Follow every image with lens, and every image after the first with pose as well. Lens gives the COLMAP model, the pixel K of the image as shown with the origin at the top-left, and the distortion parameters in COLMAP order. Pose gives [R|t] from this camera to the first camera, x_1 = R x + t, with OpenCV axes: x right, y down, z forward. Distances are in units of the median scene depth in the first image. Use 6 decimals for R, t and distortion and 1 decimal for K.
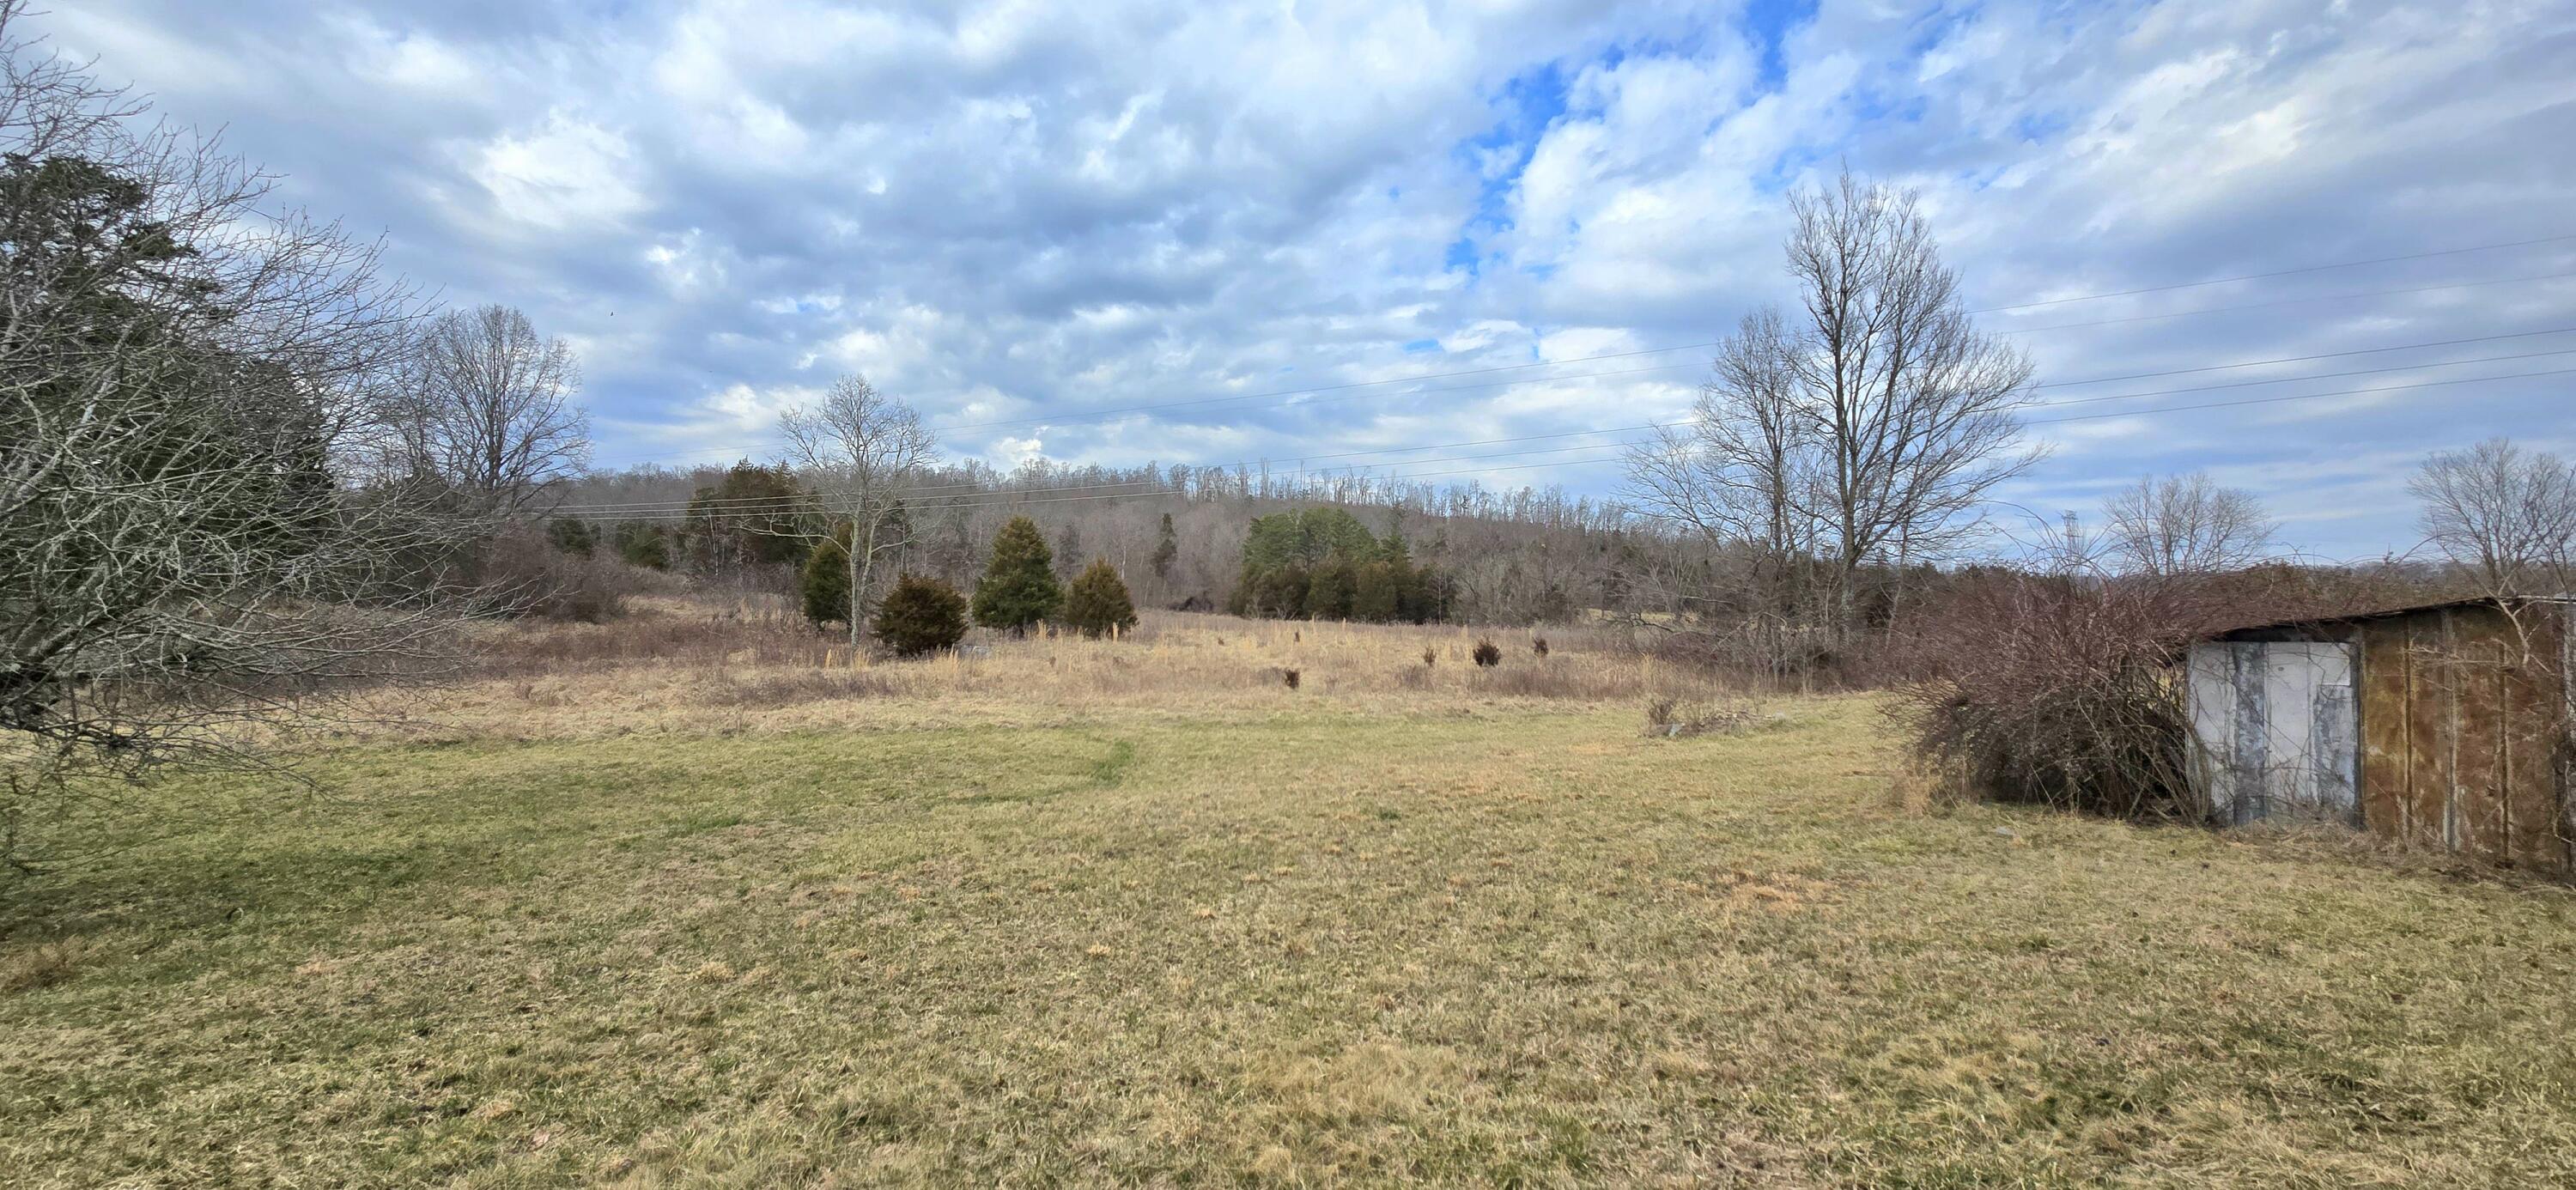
lens RADIAL K [[1057.9, 0, 1257.4], [0, 1057.9, 594.6], [0, 0, 1]] dist [0.009805, -0.000431]
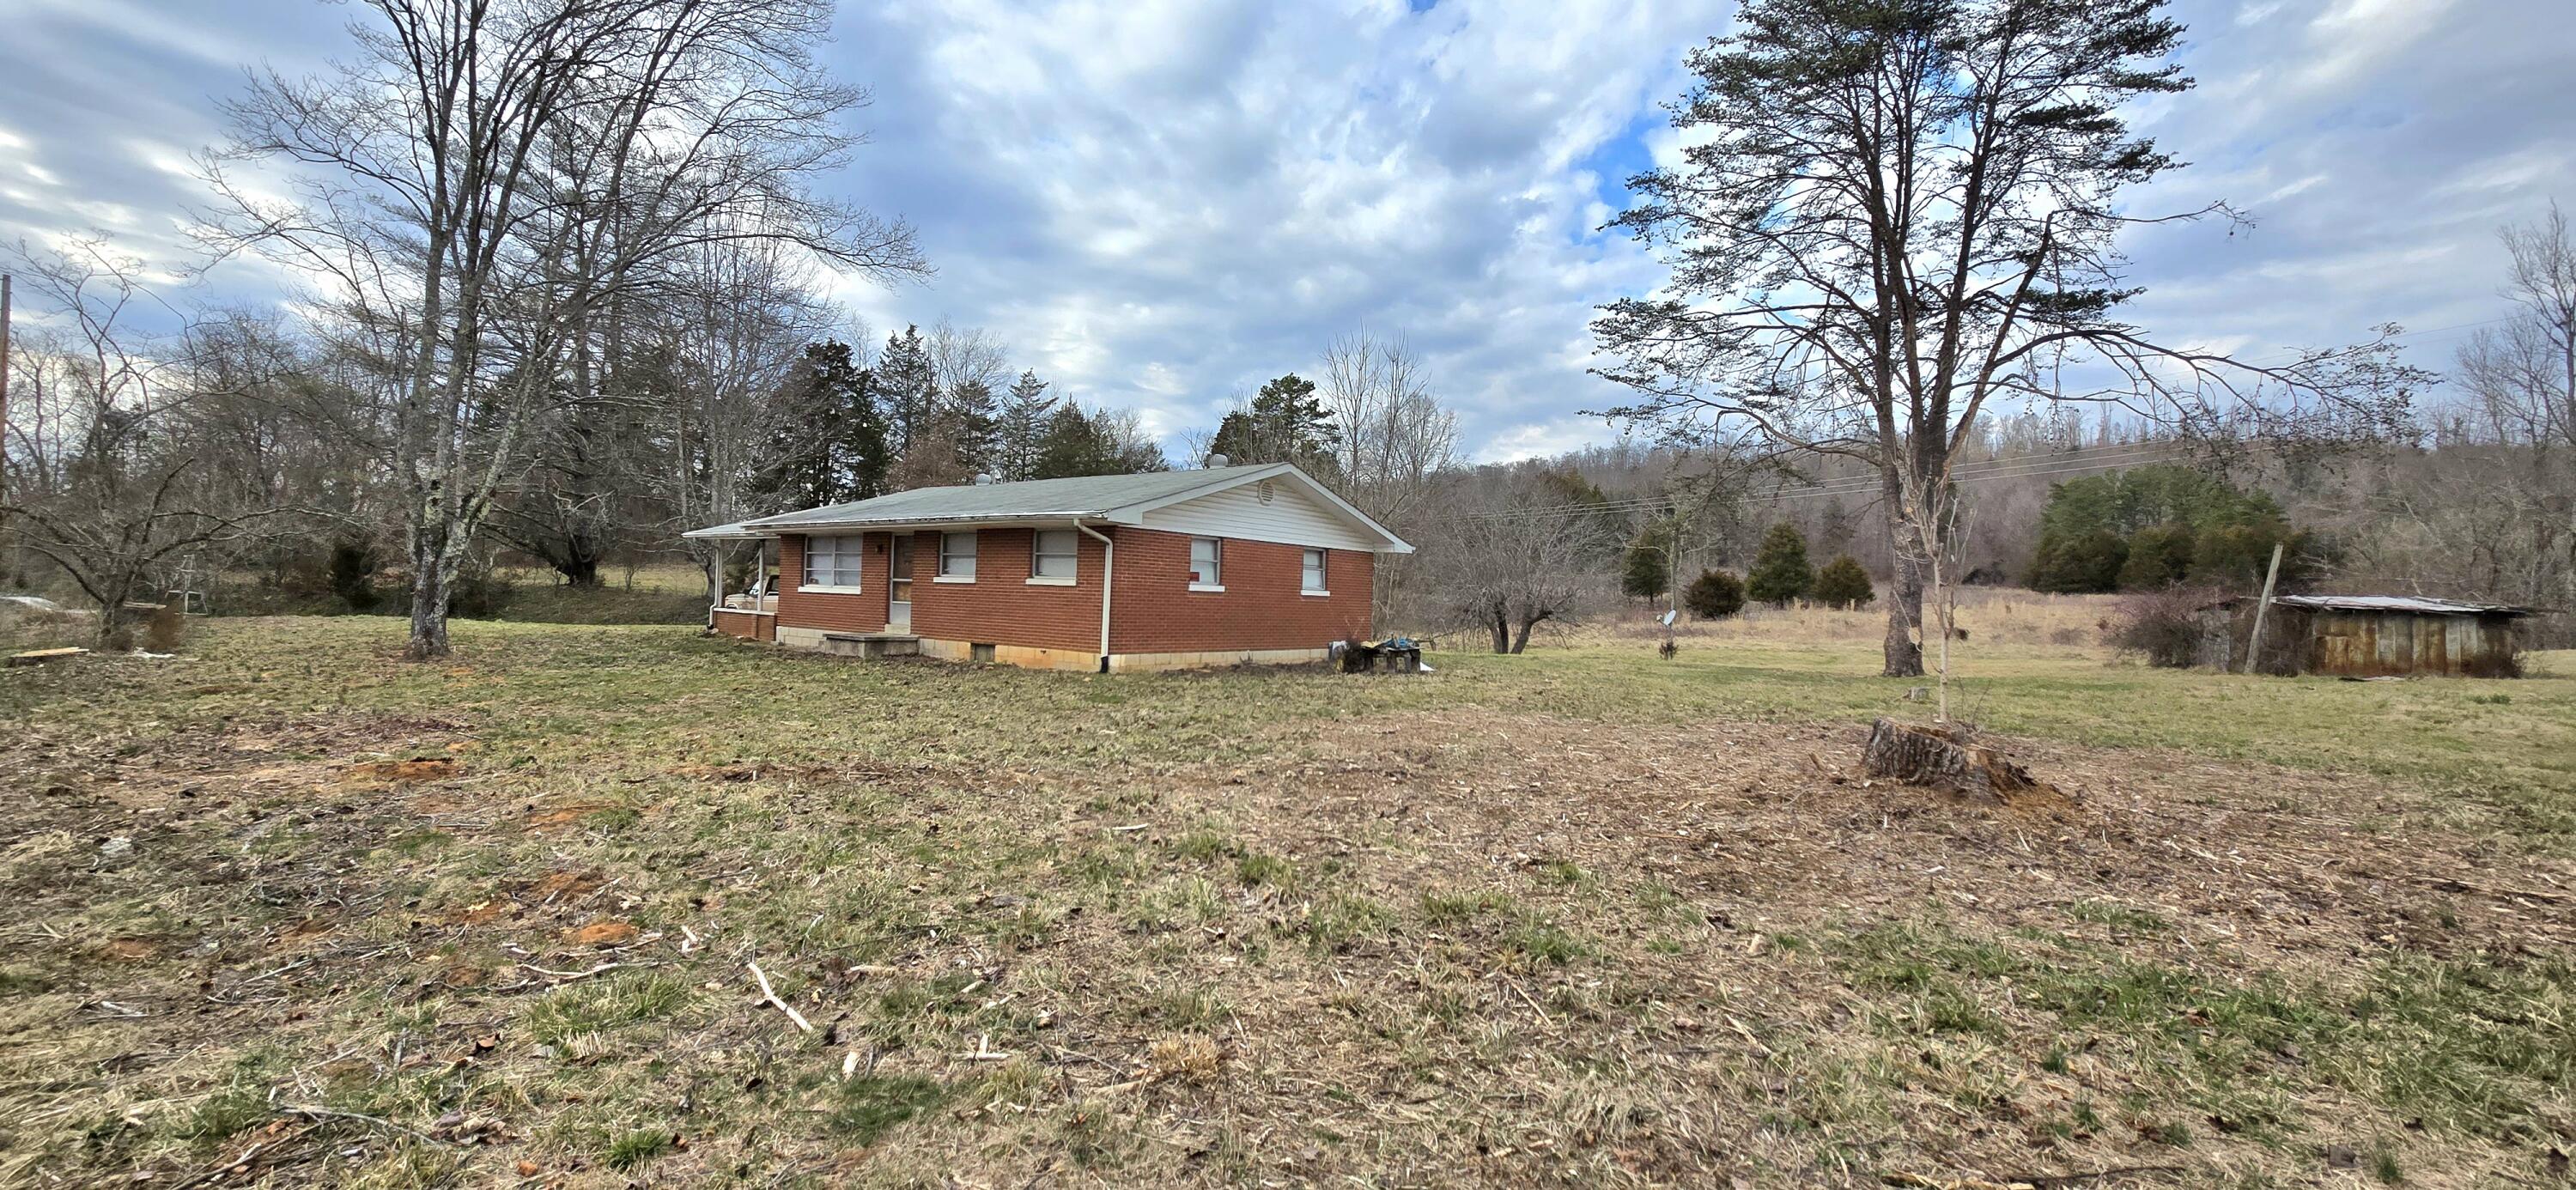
lens RADIAL K [[1057.9, 0, 1266.9], [0, 1057.9, 595.3], [0, 0, 1]] dist [0.009805, -0.000431]
pose [[0.782611, 0.001034, -0.622511, 0.112771], [0.016185, 0.999627, 0.022008, -0.017493], [0.622301, -0.027299, 0.782302, -0.502460]]
